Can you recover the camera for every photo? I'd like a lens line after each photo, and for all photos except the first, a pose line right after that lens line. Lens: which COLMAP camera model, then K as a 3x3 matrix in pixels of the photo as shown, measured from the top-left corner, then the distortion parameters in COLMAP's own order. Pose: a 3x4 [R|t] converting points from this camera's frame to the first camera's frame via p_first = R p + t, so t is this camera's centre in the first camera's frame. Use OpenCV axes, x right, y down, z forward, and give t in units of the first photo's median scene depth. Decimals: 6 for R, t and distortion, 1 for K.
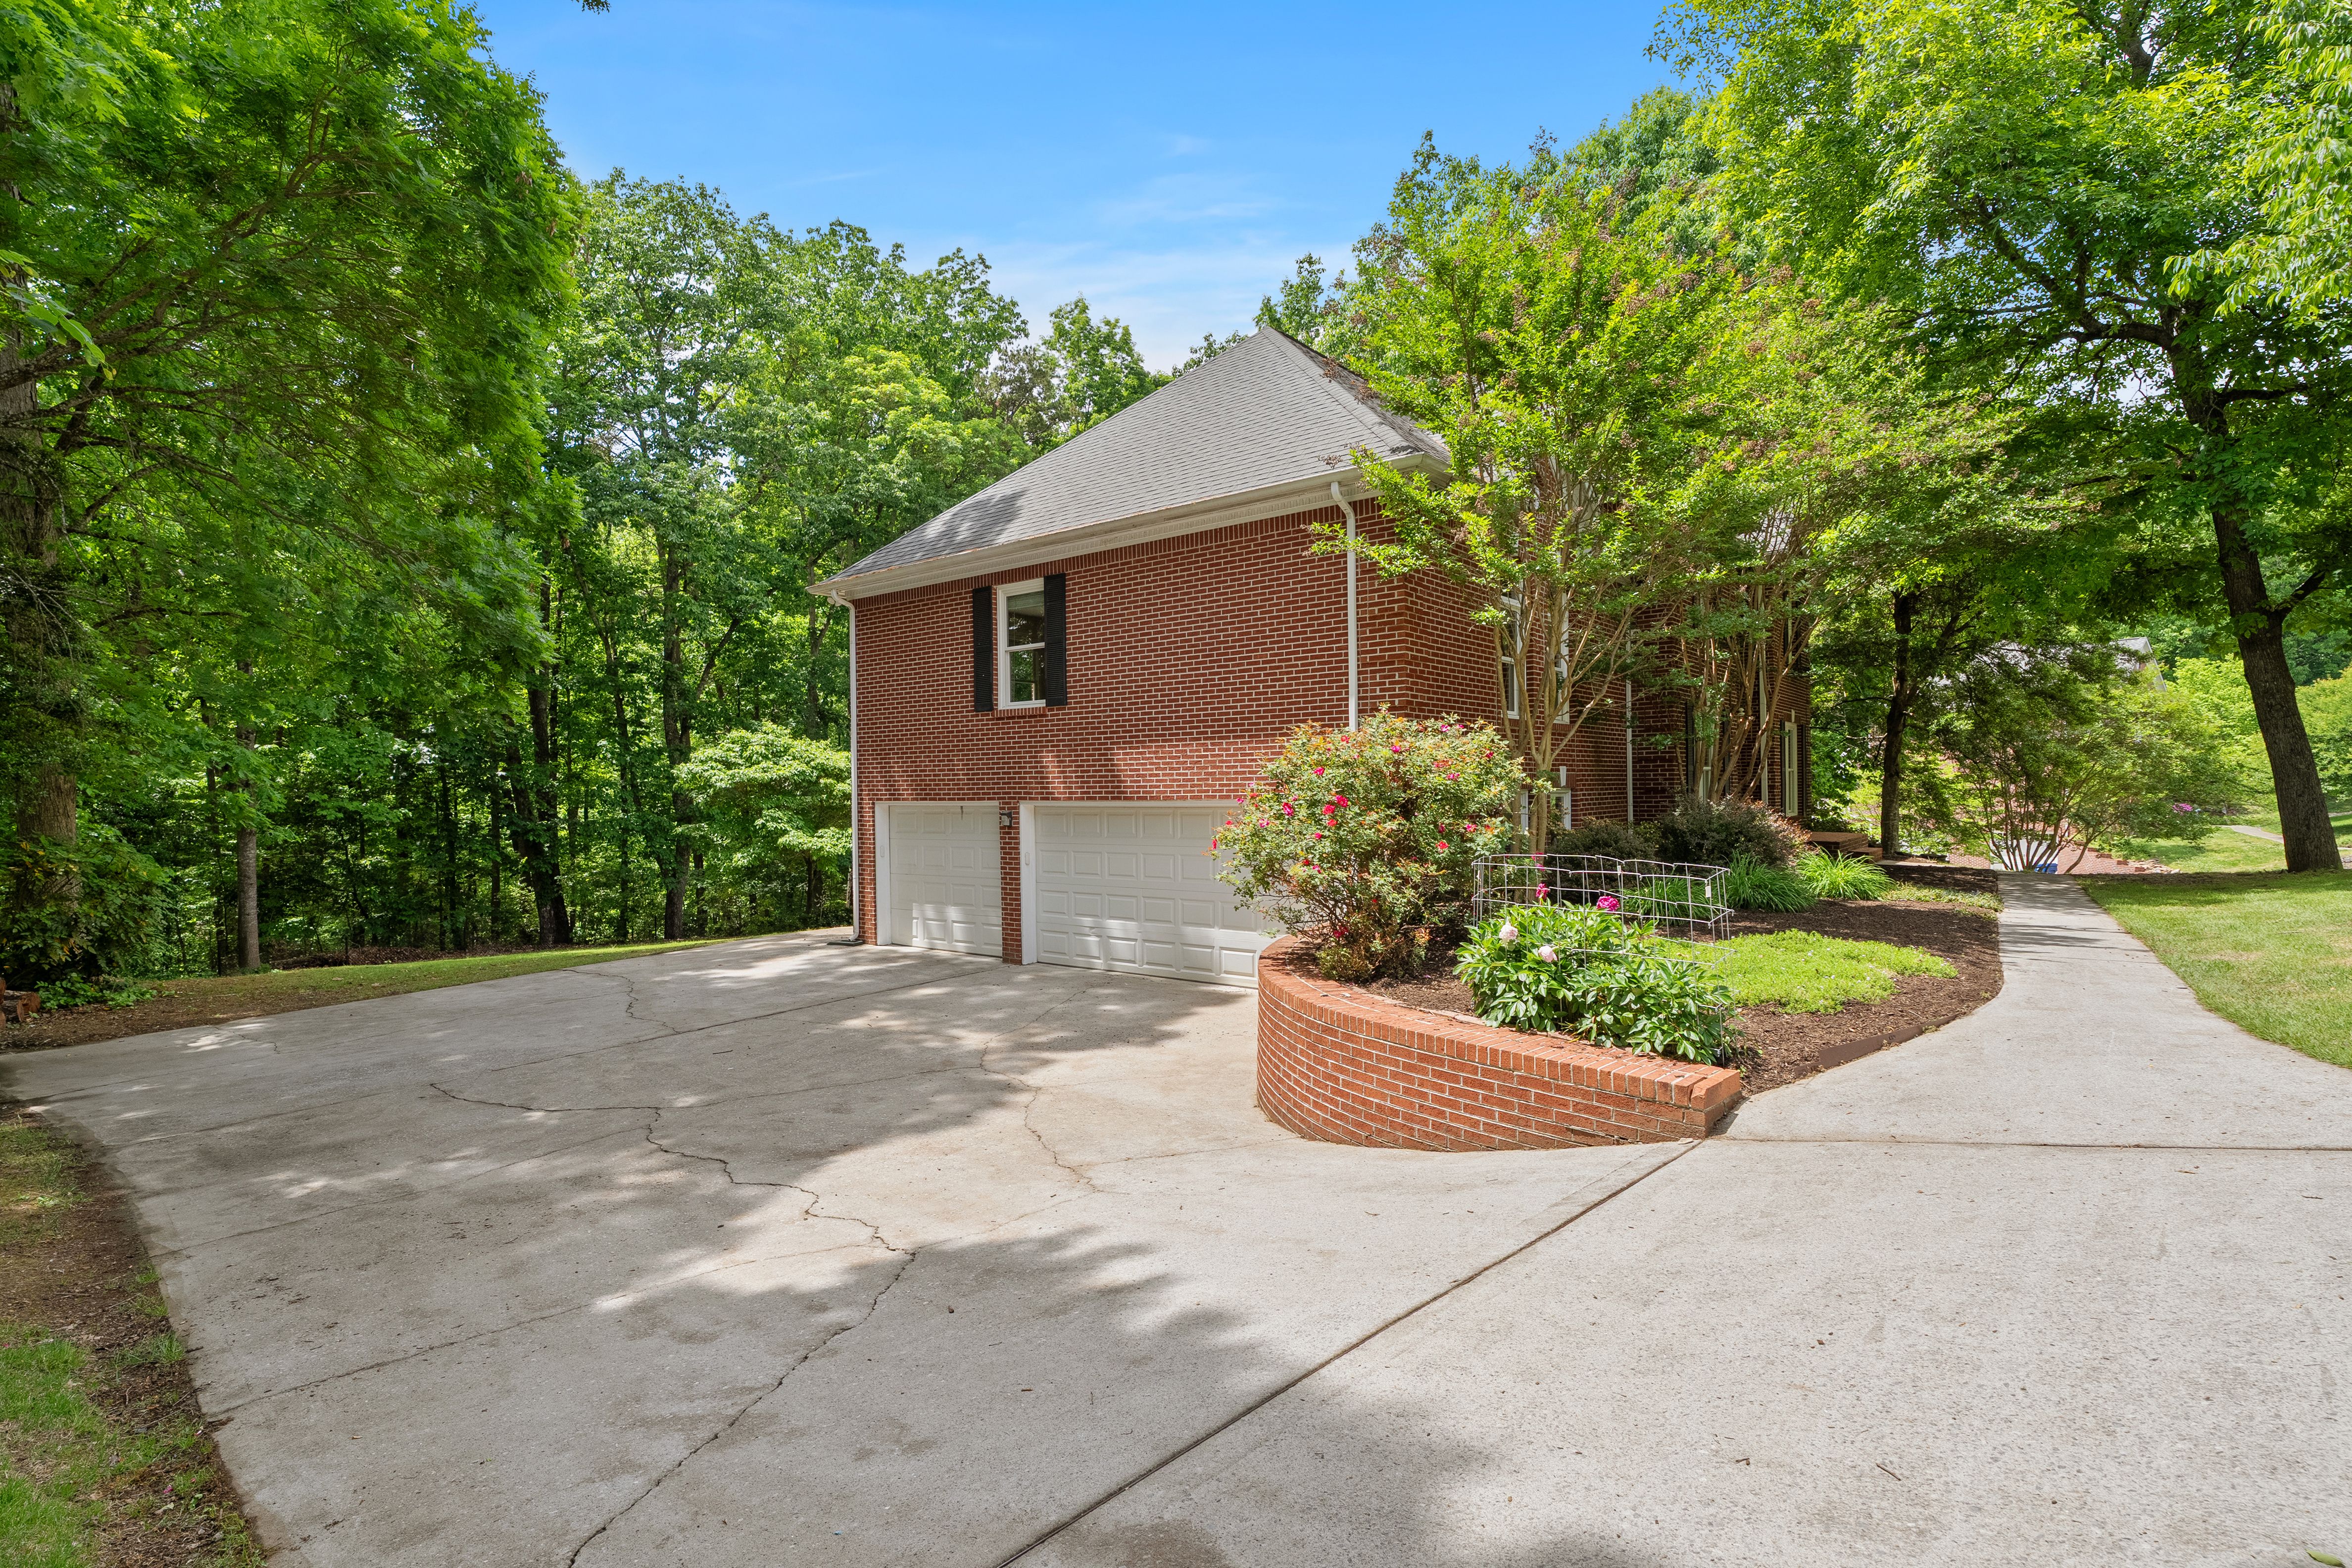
lens RADIAL K [[1091.5, 0, 1176.0], [0, 1091.5, 784.0], [0, 0, 1]] dist [0.000889, 0.000693]
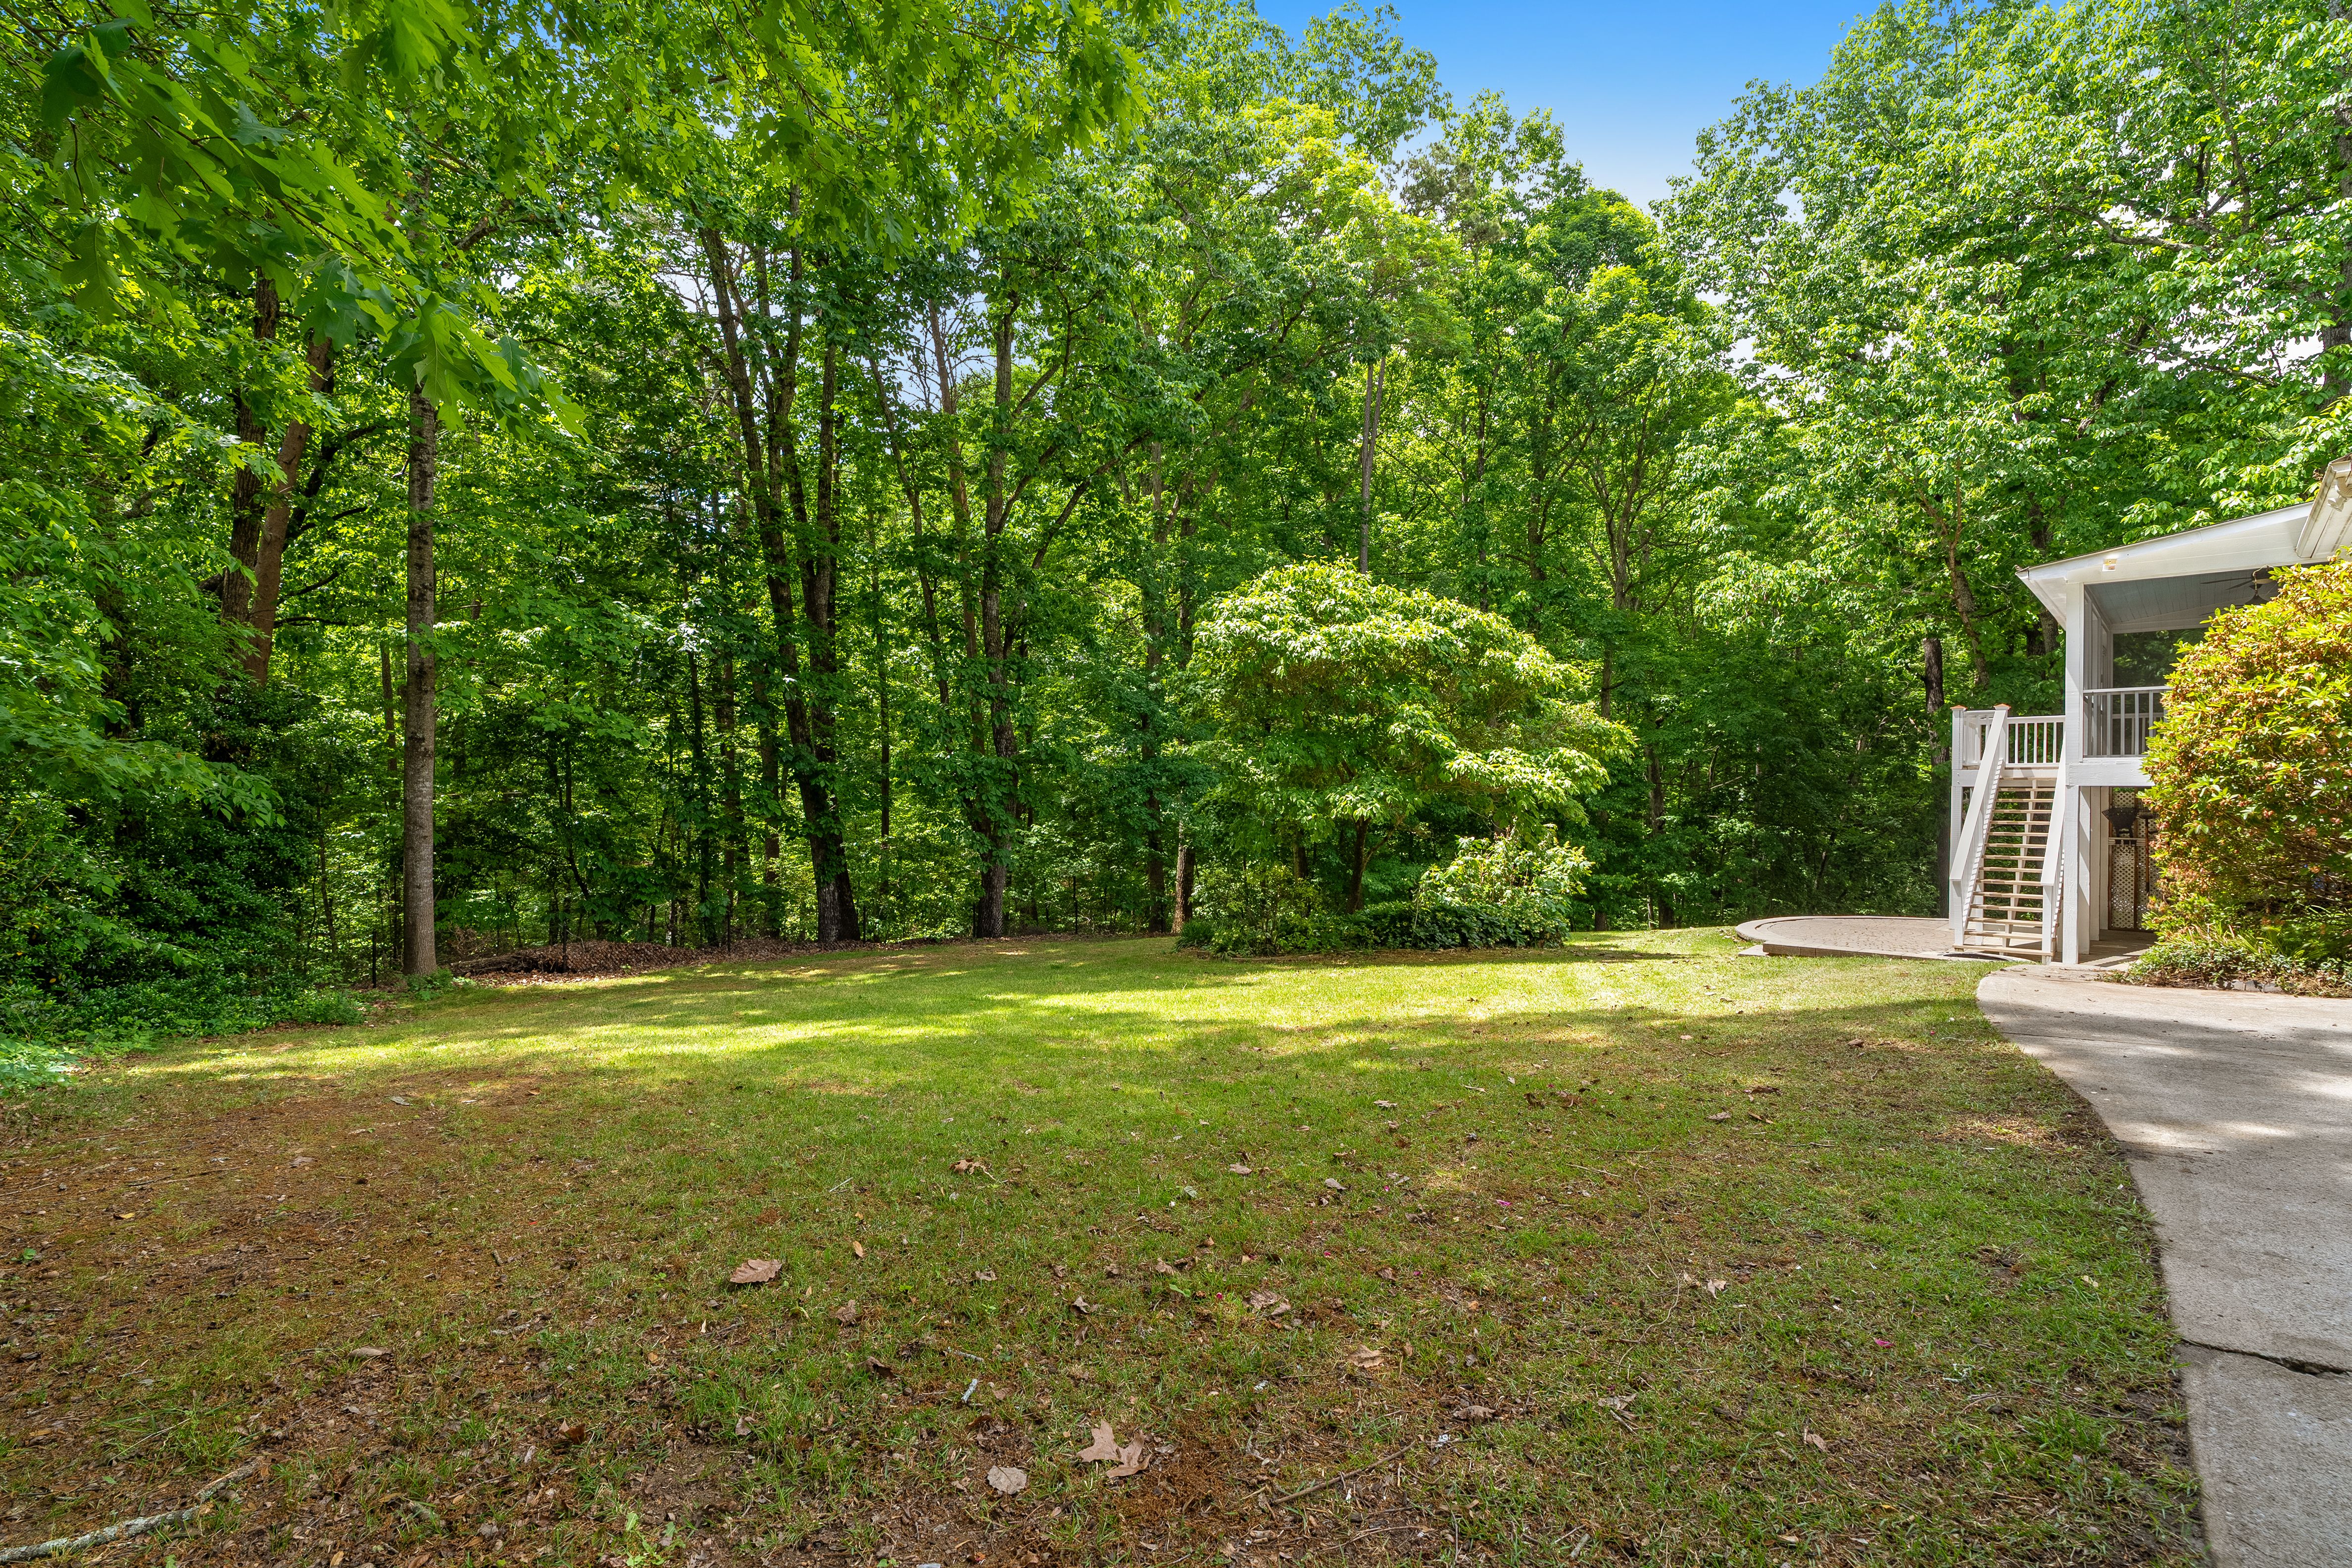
lens RADIAL K [[1049.6, 0, 1176.0], [0, 1049.6, 784.0], [0, 0, 1]] dist [0.000979, 0.000086]
pose [[0.995890, 0.020784, -0.088150, -0.306543], [-0.020995, 0.999779, -0.001465, 0.043980], [0.088100, 0.003310, 0.996106, 0.367618]]
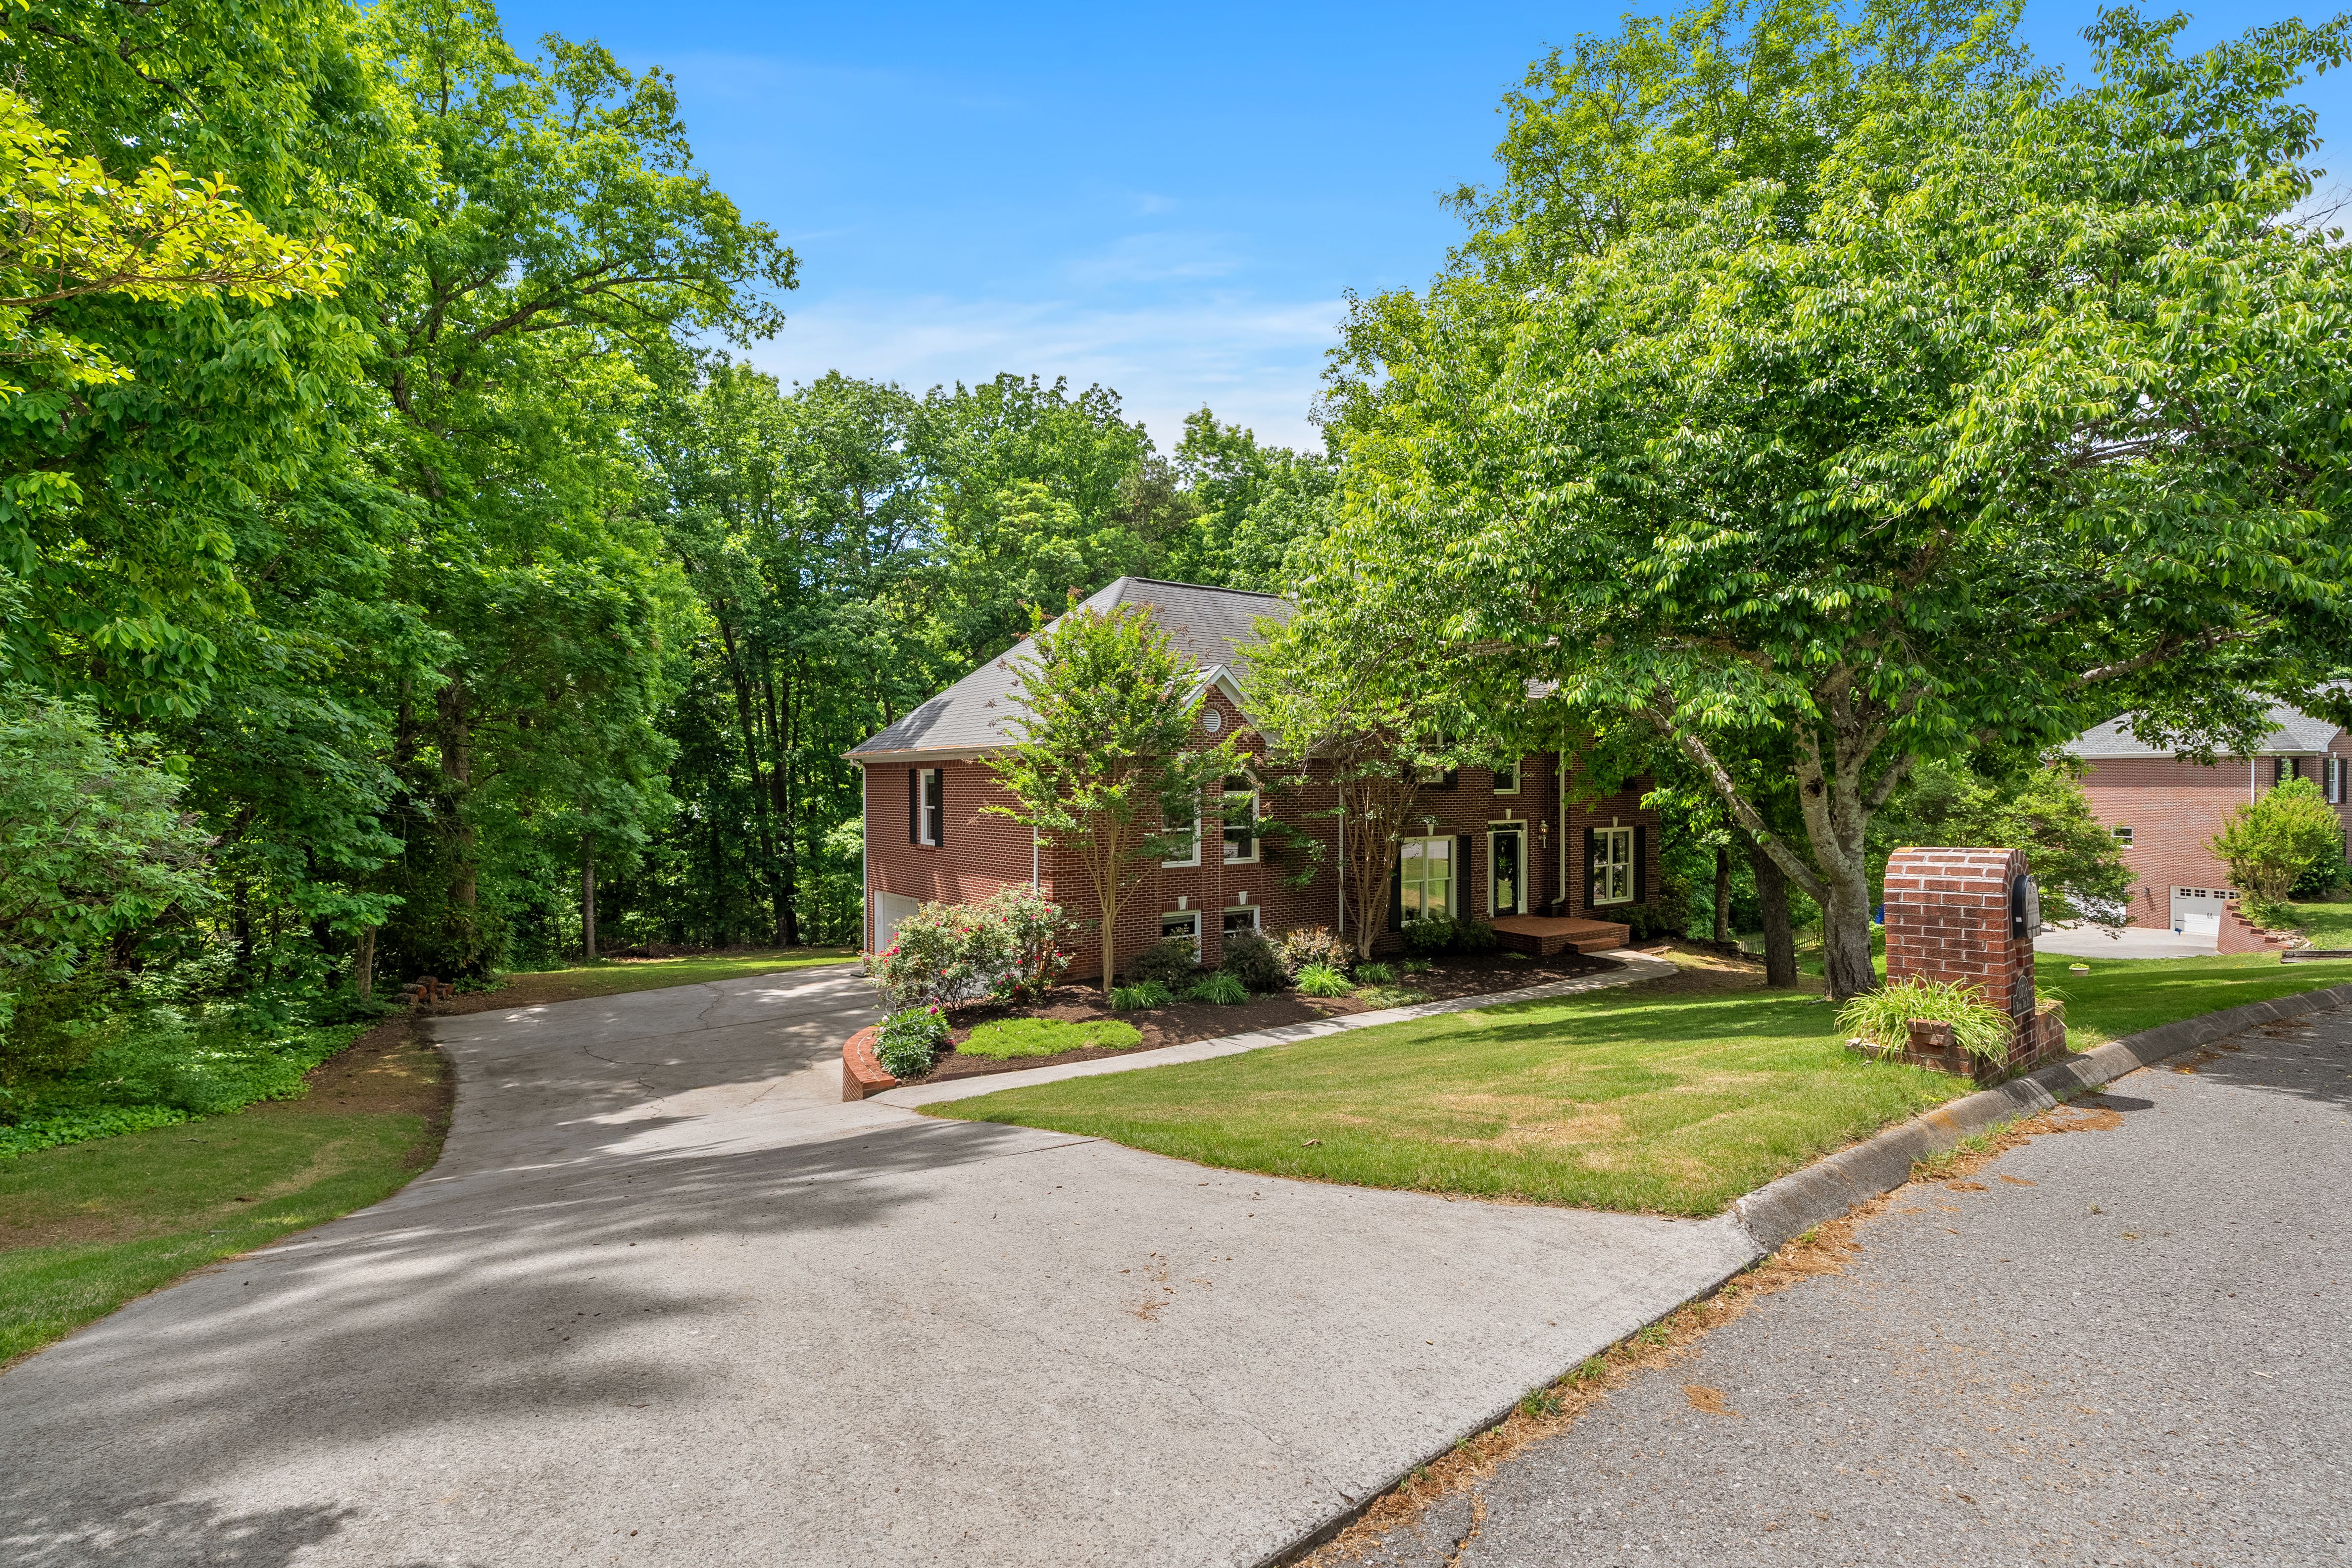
lens RADIAL K [[1091.5, 0, 1176.0], [0, 1091.5, 784.0], [0, 0, 1]] dist [0.000889, 0.000693]
pose [[0.967592, 0.008366, -0.252380, 0.277418], [-0.007595, 0.999963, 0.004029, -0.073238], [0.252405, -0.001981, 0.967620, -0.222099]]
